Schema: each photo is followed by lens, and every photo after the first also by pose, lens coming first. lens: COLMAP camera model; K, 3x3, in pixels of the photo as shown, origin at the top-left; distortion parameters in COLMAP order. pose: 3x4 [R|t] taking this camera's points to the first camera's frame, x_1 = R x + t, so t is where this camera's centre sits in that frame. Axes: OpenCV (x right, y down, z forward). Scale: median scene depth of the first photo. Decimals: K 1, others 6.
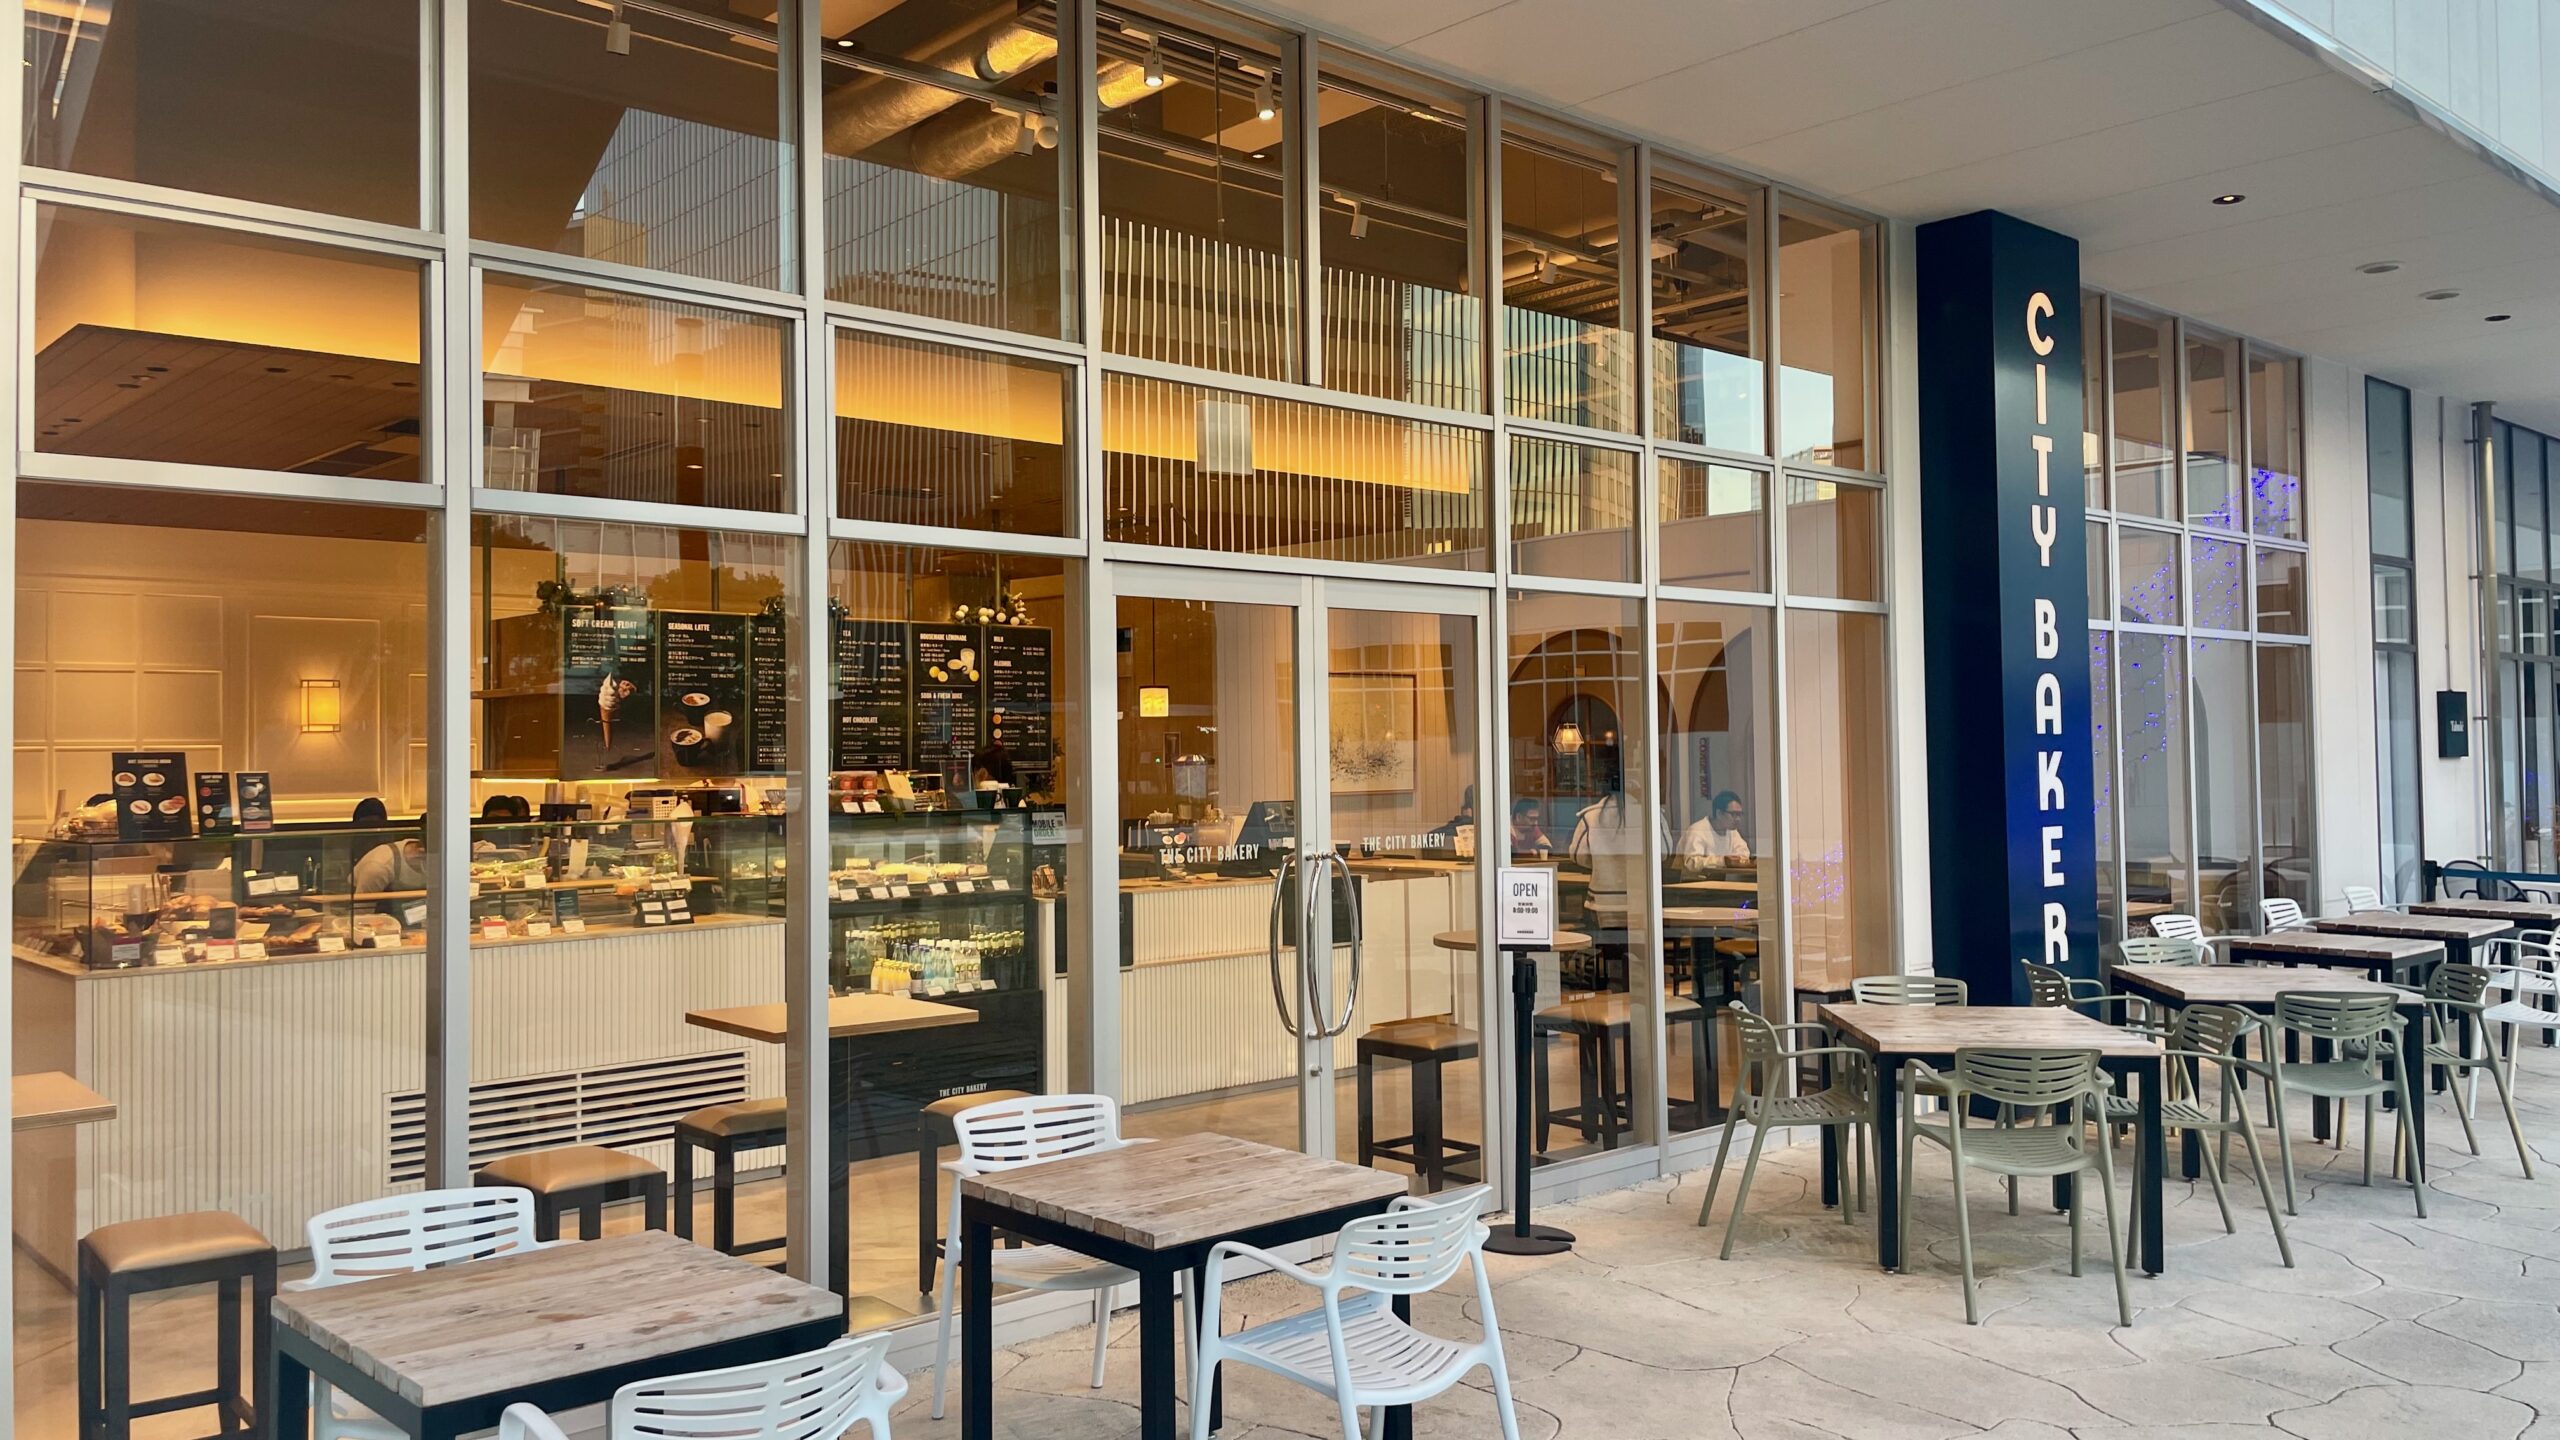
lens RADIAL K [[1889.6, 0, 1280.0], [0, 1889.6, 720.0], [0, 0, 1]] dist [0.069764, -0.102506]
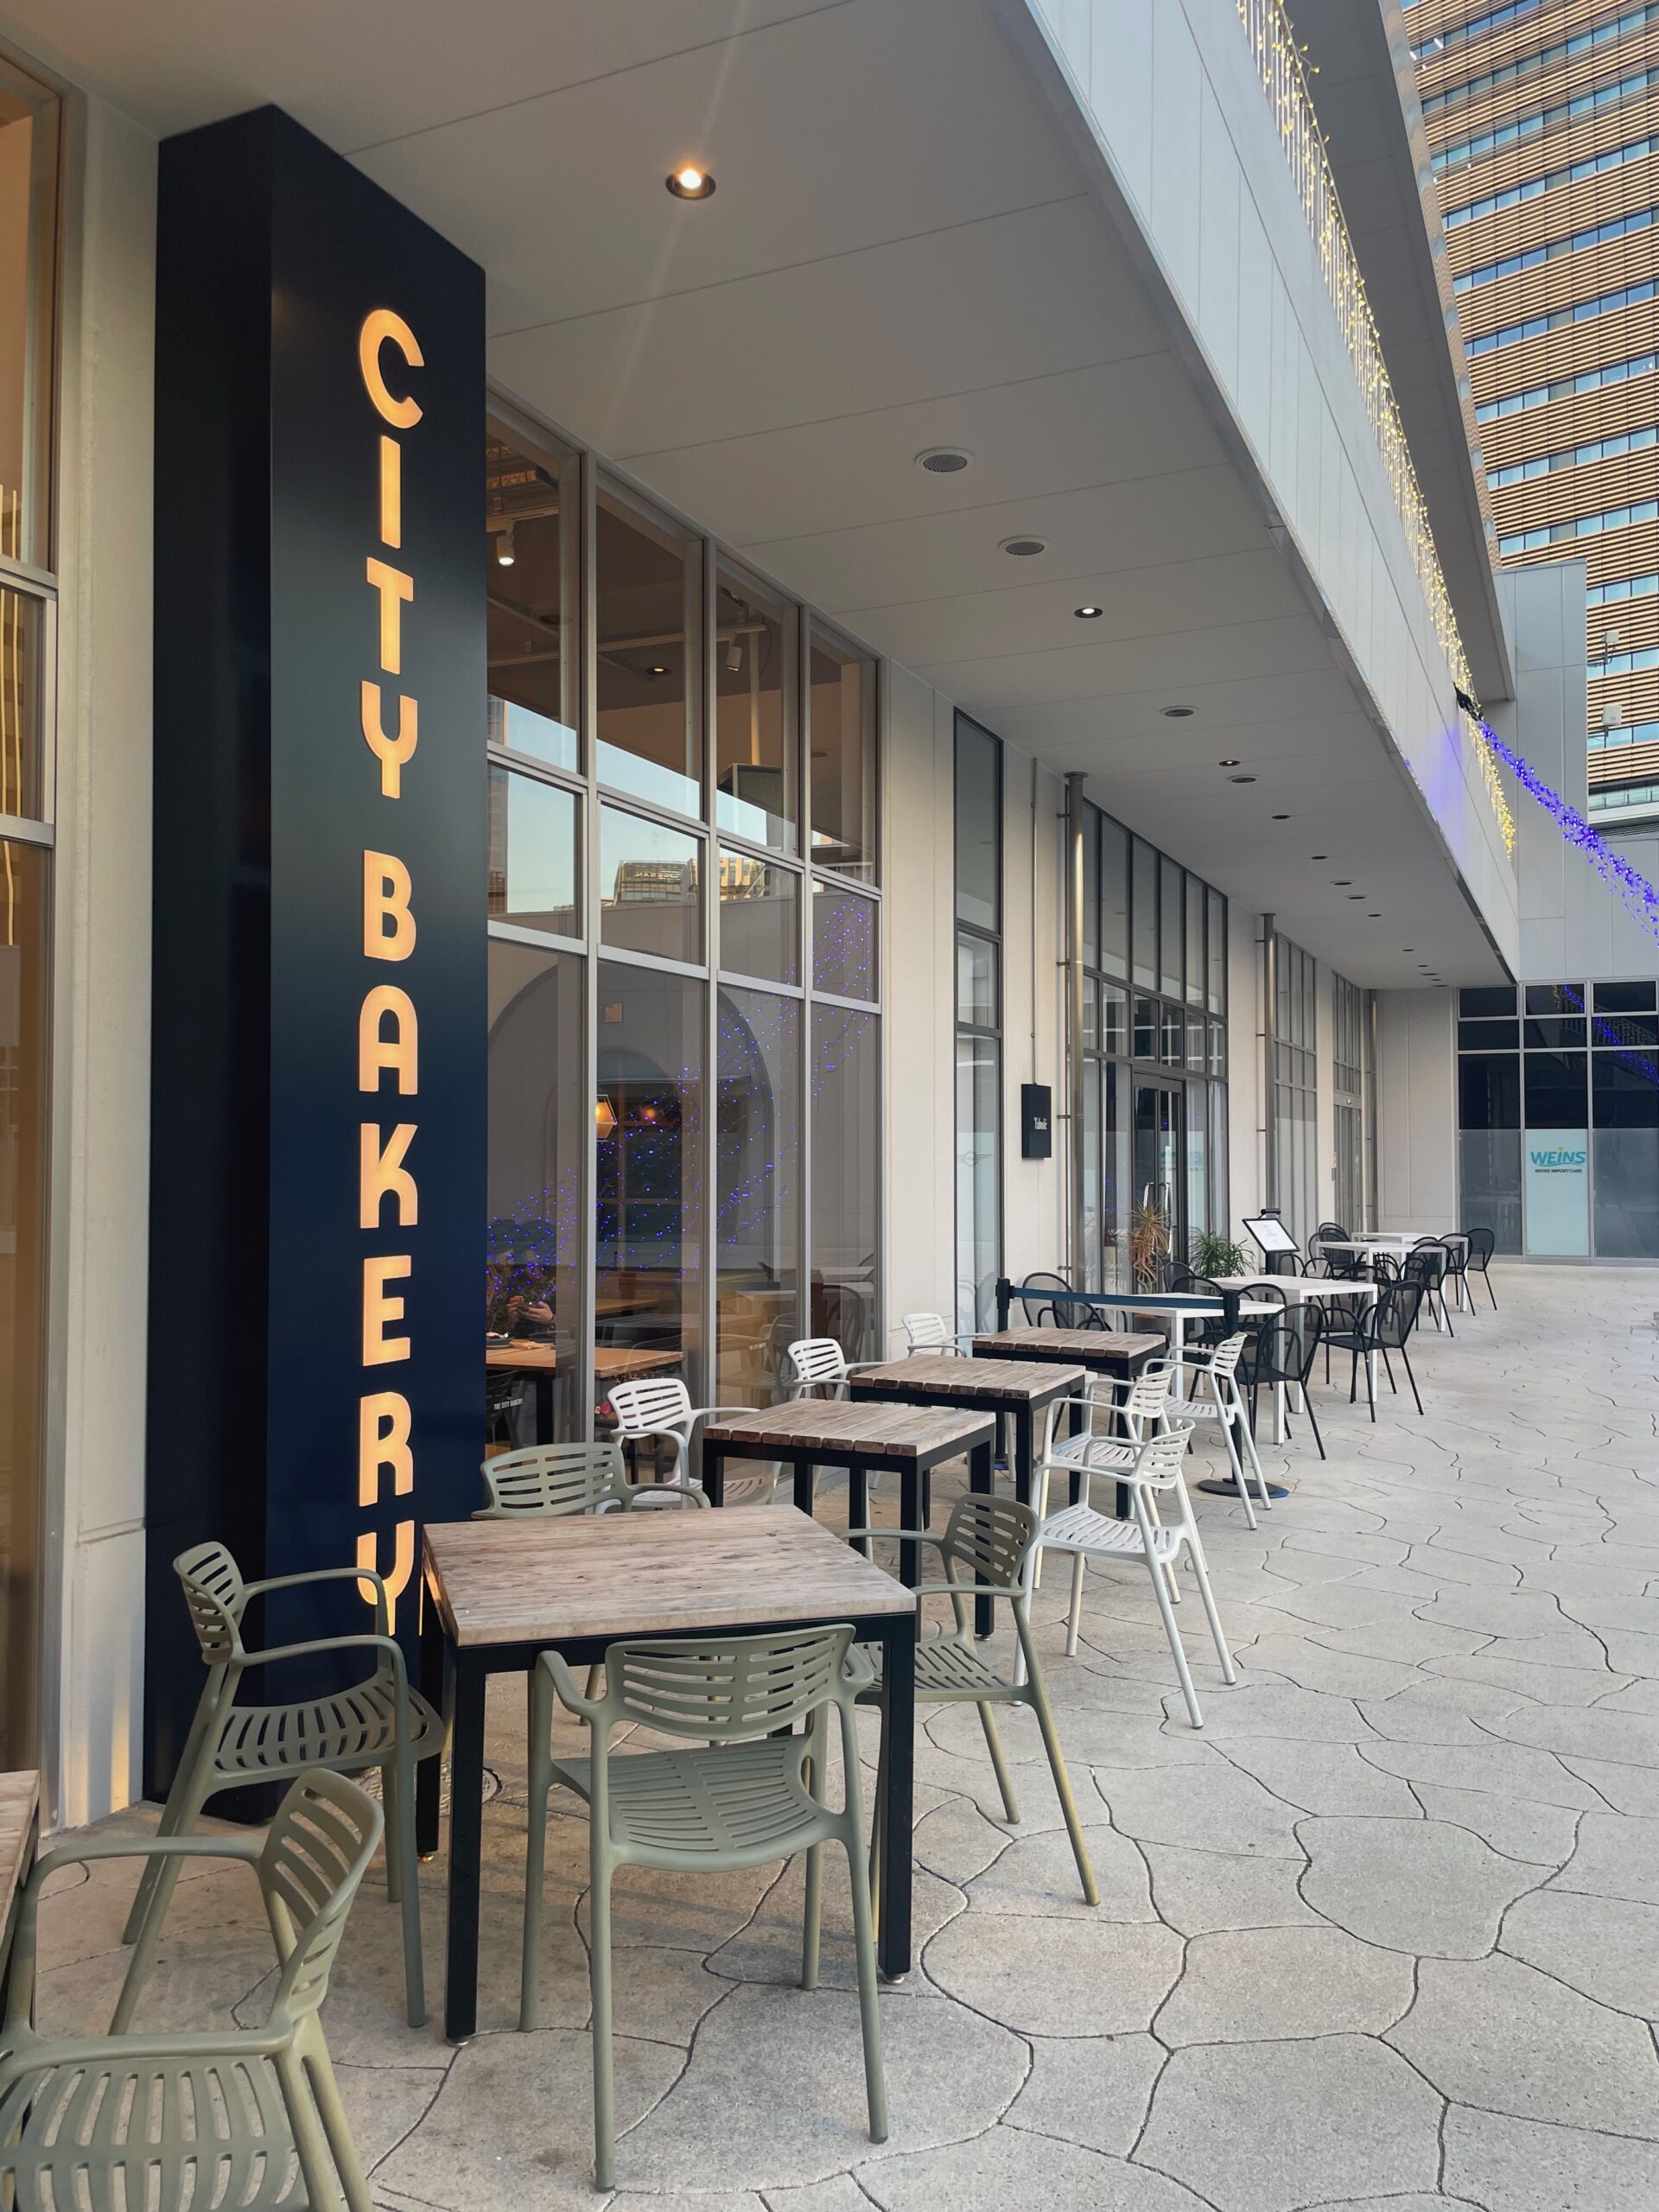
lens RADIAL K [[1700.5, 0, 829.5], [0, 1700.5, 1106.0], [0, 0, 1]] dist [0.051463, -0.005795]
pose [[0.915196, 0.029138, 0.401955, 0.233831], [-0.024830, 0.999565, -0.015925, 0.011748], [-0.402244, 0.004594, 0.915521, 0.353616]]
